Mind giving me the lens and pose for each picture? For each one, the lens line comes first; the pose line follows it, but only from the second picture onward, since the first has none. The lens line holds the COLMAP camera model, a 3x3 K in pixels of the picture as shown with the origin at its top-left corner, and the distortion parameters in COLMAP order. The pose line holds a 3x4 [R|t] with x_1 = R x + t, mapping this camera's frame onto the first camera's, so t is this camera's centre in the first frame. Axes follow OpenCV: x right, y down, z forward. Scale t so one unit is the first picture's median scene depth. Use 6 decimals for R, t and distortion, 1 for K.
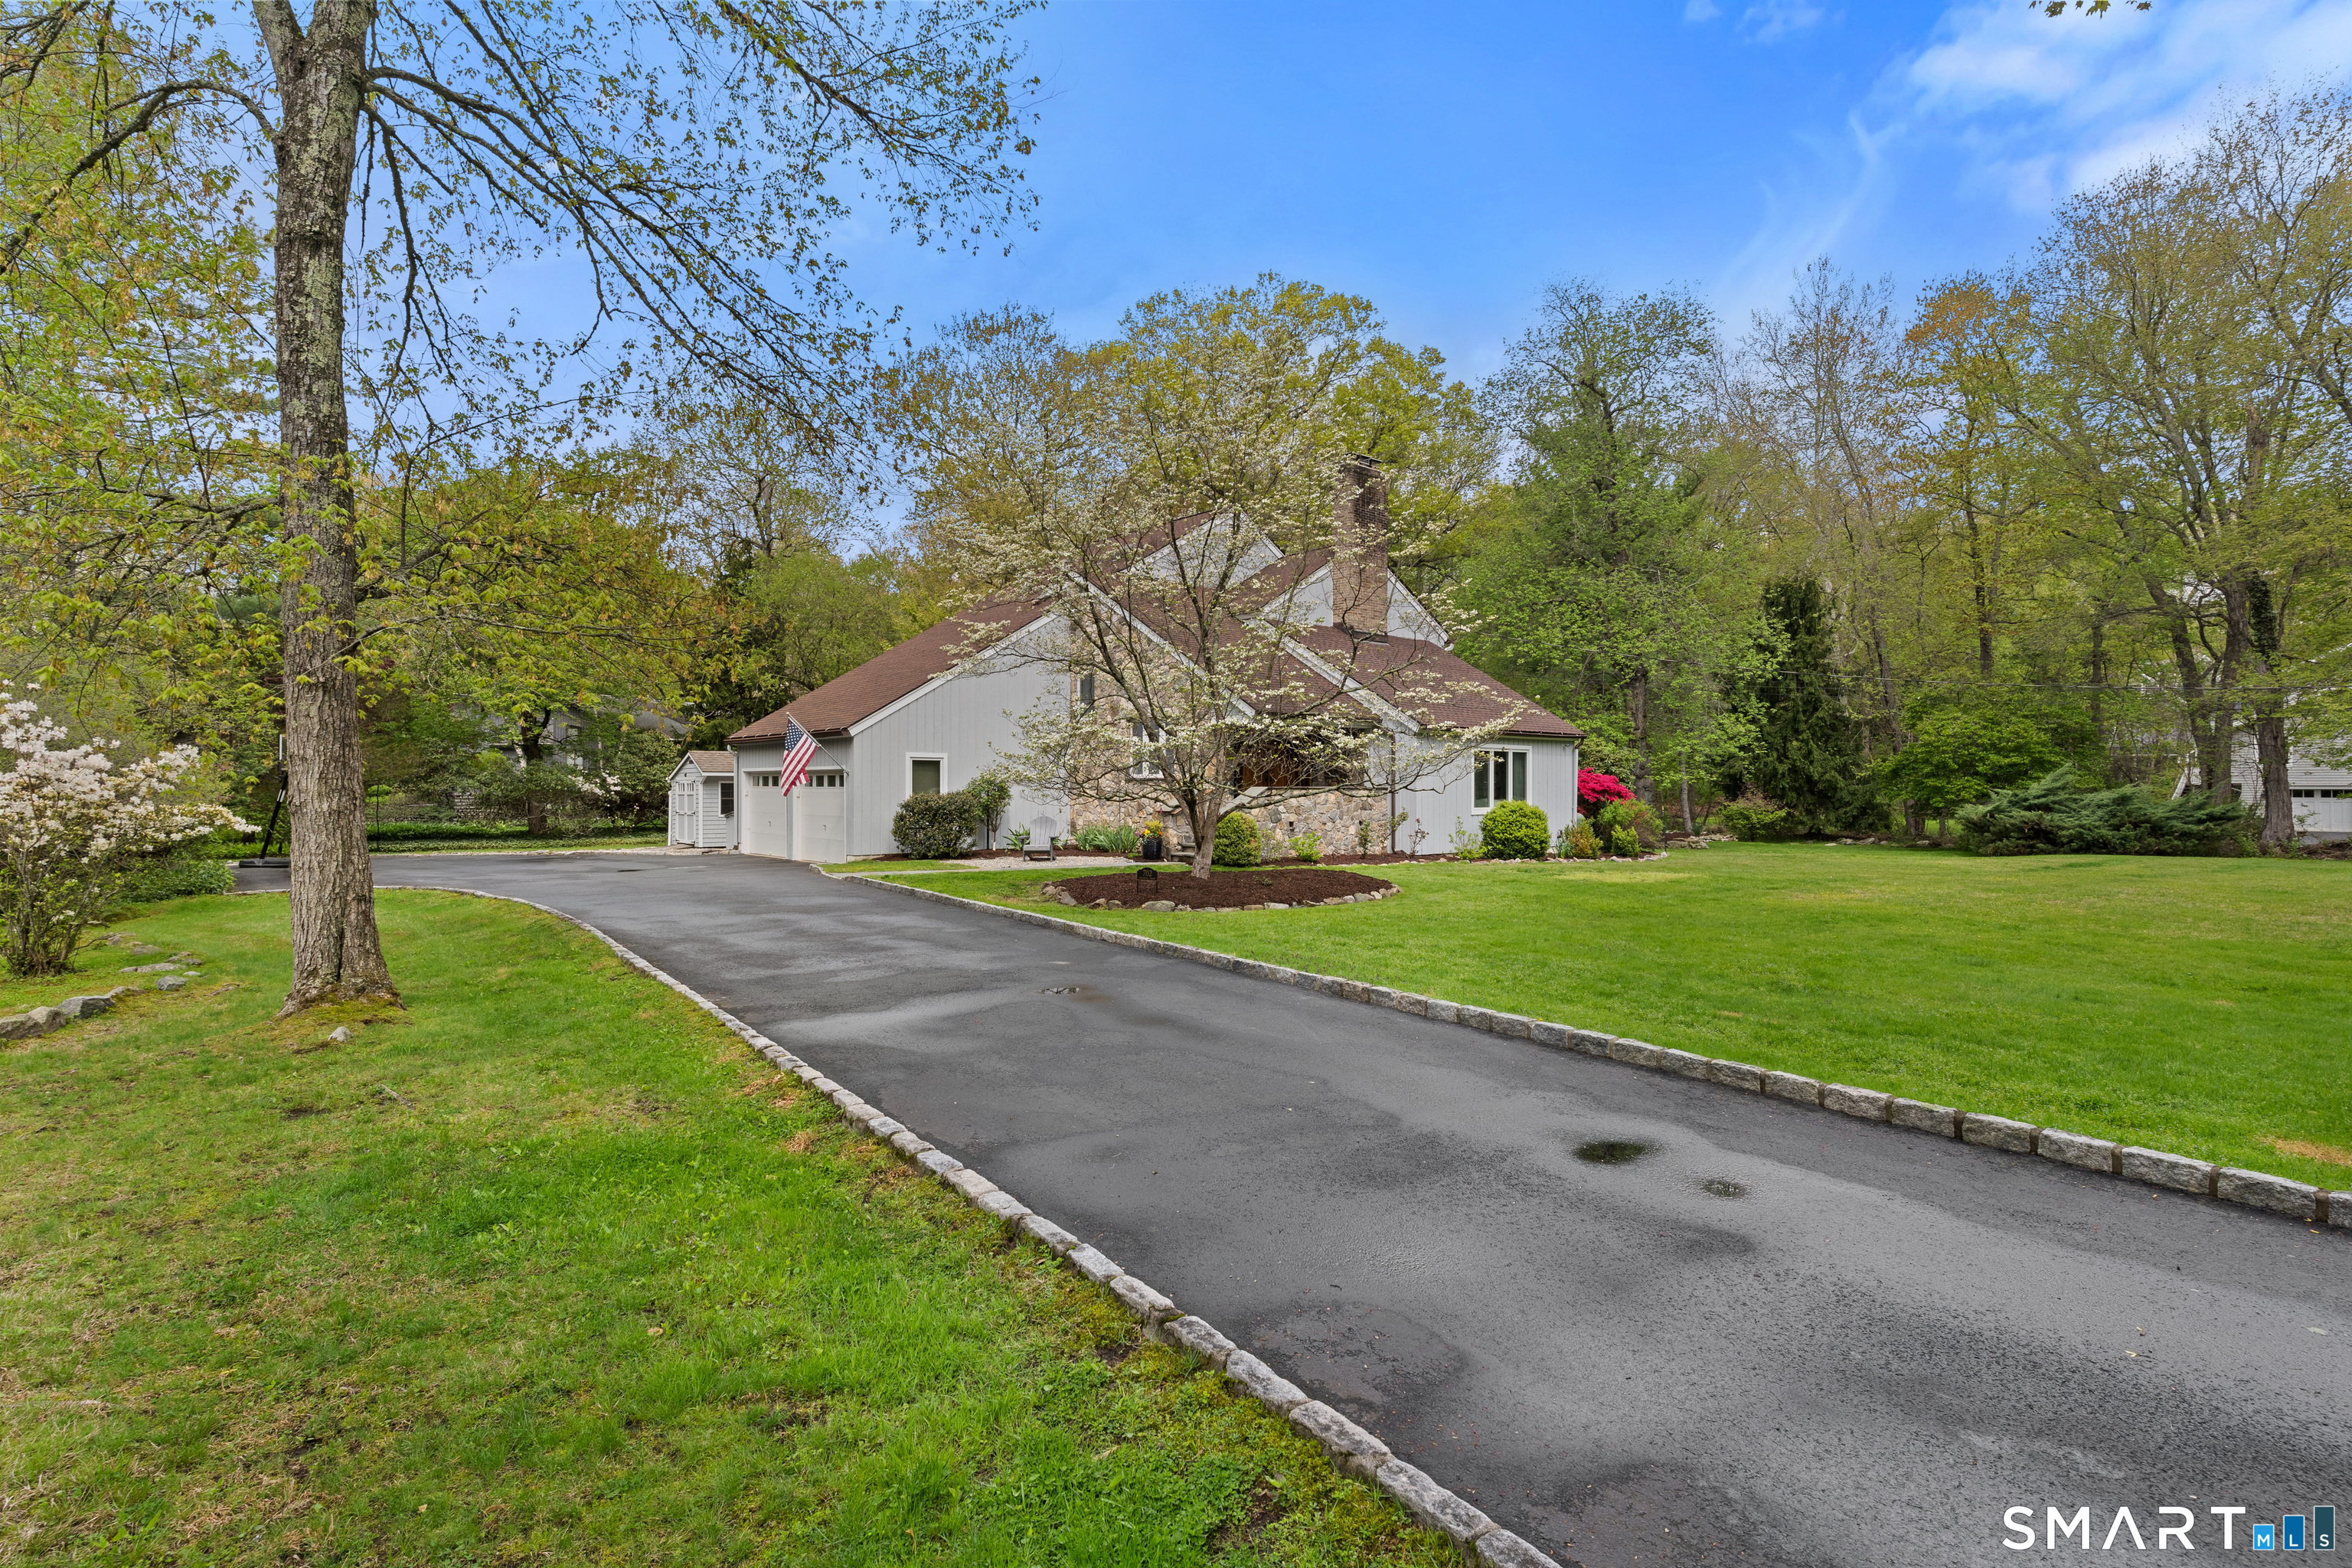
lens RADIAL K [[1100.9, 0, 1176.0], [0, 1100.9, 784.0], [0, 0, 1]] dist [0.000041, -0.000004]
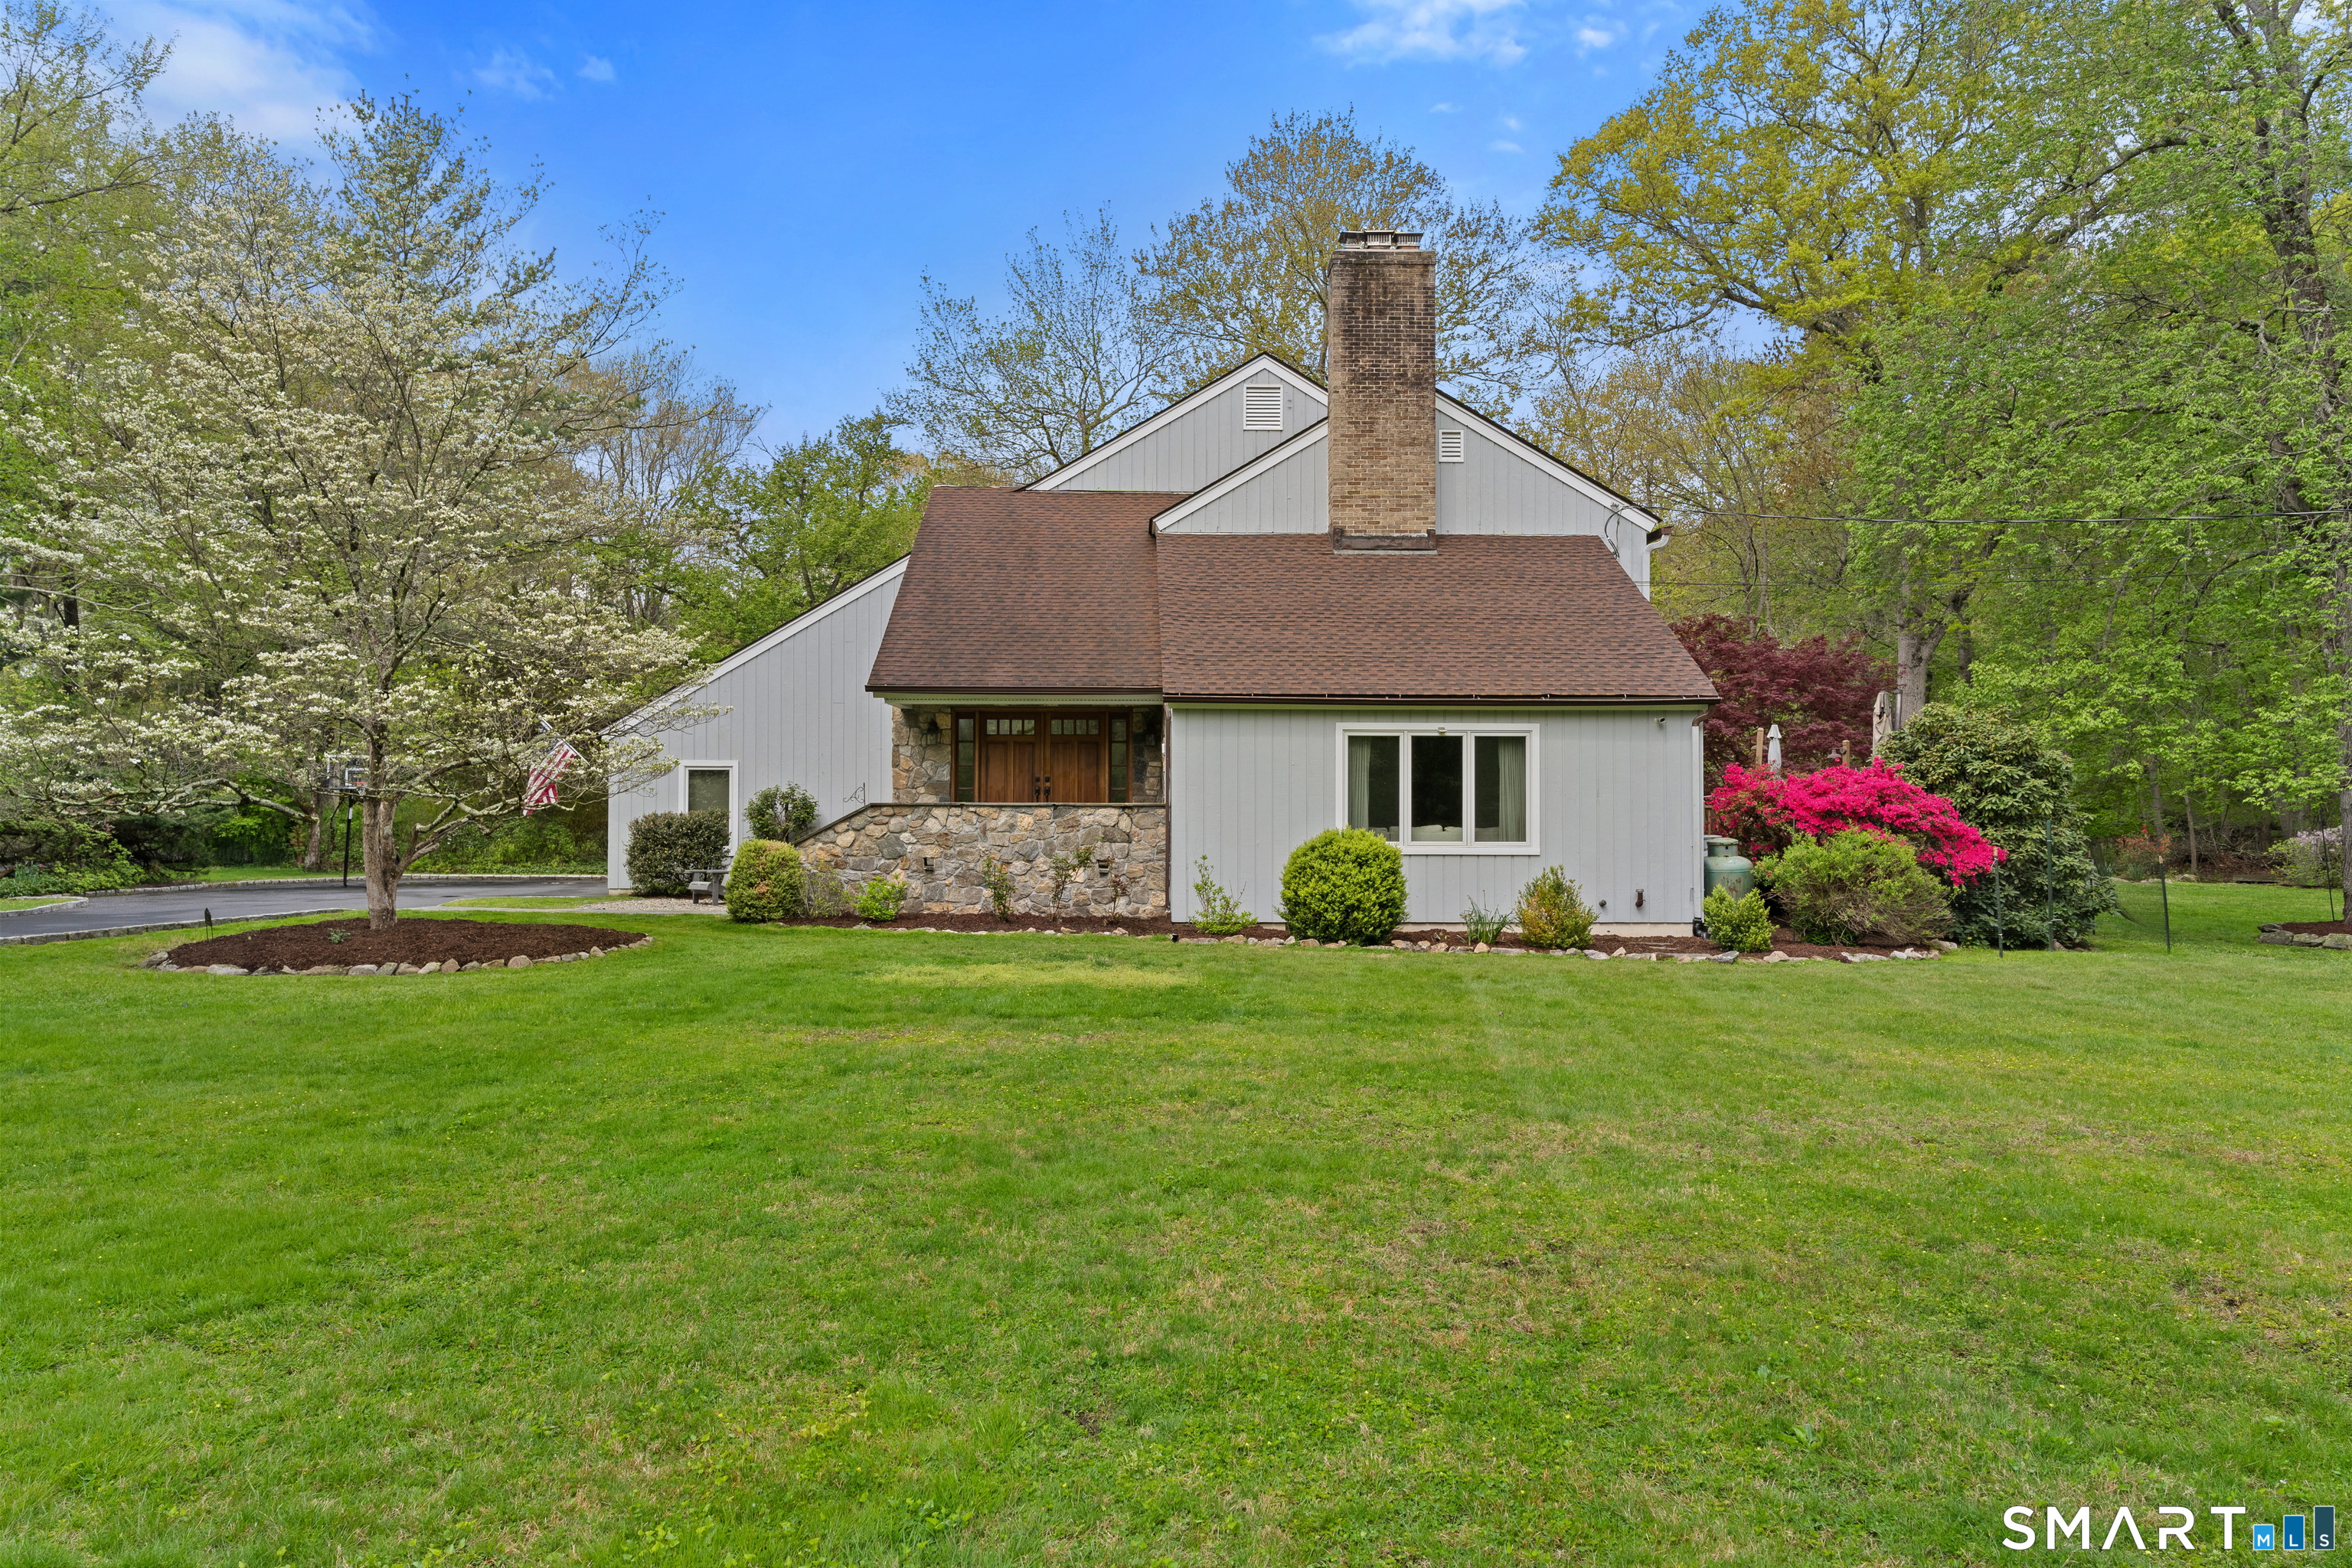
lens RADIAL K [[1538.0, 0, 1176.0], [0, 1538.0, 784.0], [0, 0, 1]] dist [-0.001173, -0.002511]
pose [[0.788207, -0.009270, -0.615341, 0.659228], [-0.004484, 0.999773, -0.020805, 0.008938], [0.615394, 0.019158, 0.787987, 0.359816]]
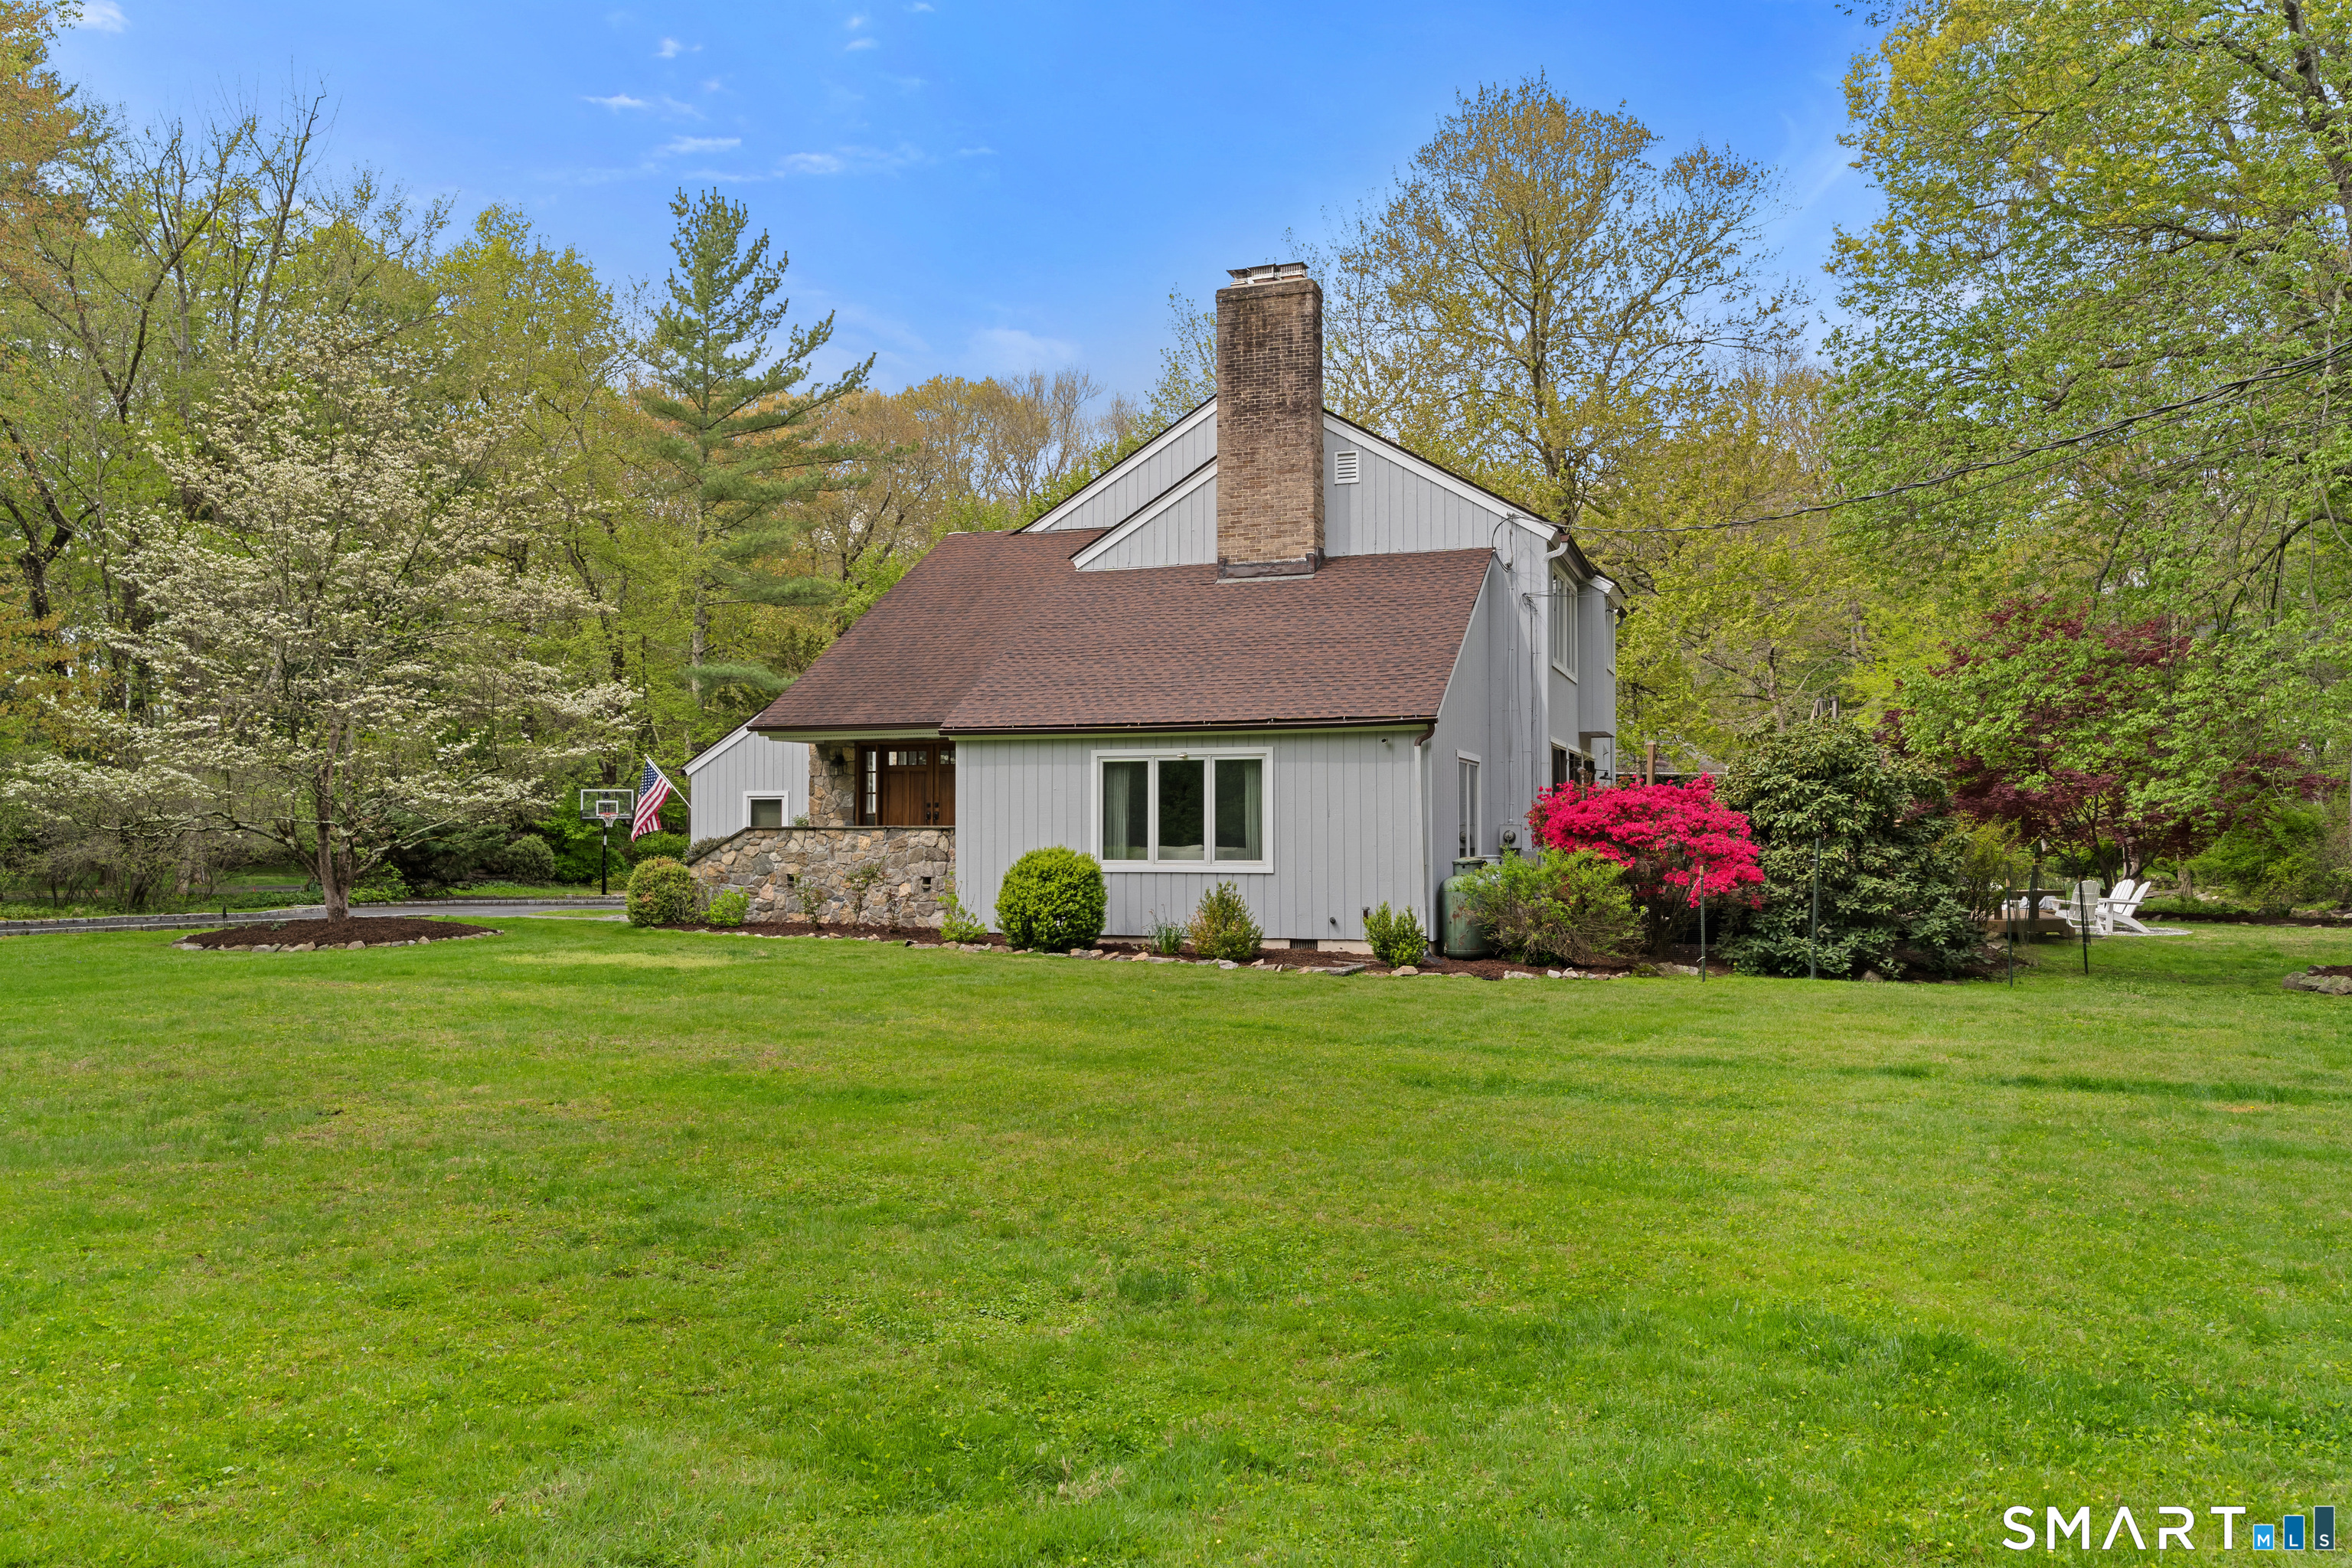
lens RADIAL K [[1790.0, 0, 1176.0], [0, 1790.0, 784.0], [0, 0, 1]] dist [-0.001034, 0.000891]
pose [[0.508879, -0.027913, -0.860386, 1.088704], [-0.002677, 0.999418, -0.034006, 0.012870], [0.860834, 0.019608, 0.508508, 0.553985]]
